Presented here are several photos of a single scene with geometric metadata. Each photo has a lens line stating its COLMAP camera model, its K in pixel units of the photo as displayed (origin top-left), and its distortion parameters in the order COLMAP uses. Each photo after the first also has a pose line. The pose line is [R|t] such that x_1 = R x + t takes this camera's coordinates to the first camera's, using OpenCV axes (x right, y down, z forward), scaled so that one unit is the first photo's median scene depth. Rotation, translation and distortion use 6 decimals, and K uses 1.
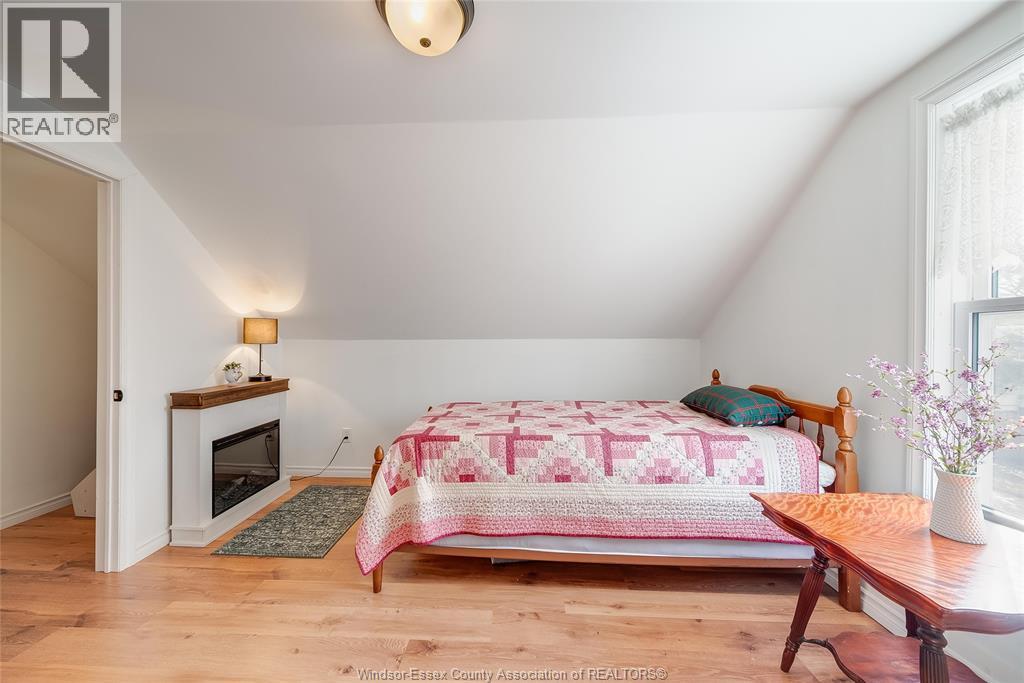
lens RADIAL K [[355.5, 0, 512.0], [0, 355.5, 341.5], [0, 0, 1]] dist [0.000906, 0.000059]
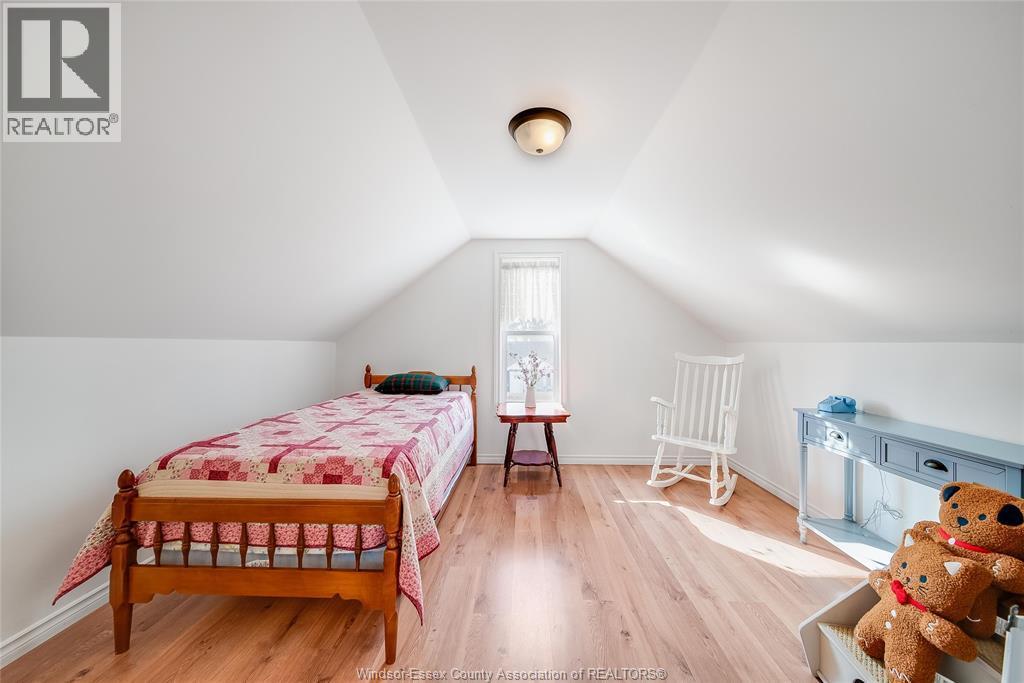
lens RADIAL K [[355.5, 0, 512.0], [0, 355.5, 341.5], [0, 0, 1]] dist [0.000906, 0.000059]
pose [[-0.018707, 0.006719, 0.999802, -1.248067], [-0.012032, 0.999903, -0.006945, -0.007495], [-0.999753, -0.012159, -0.018624, 0.800590]]
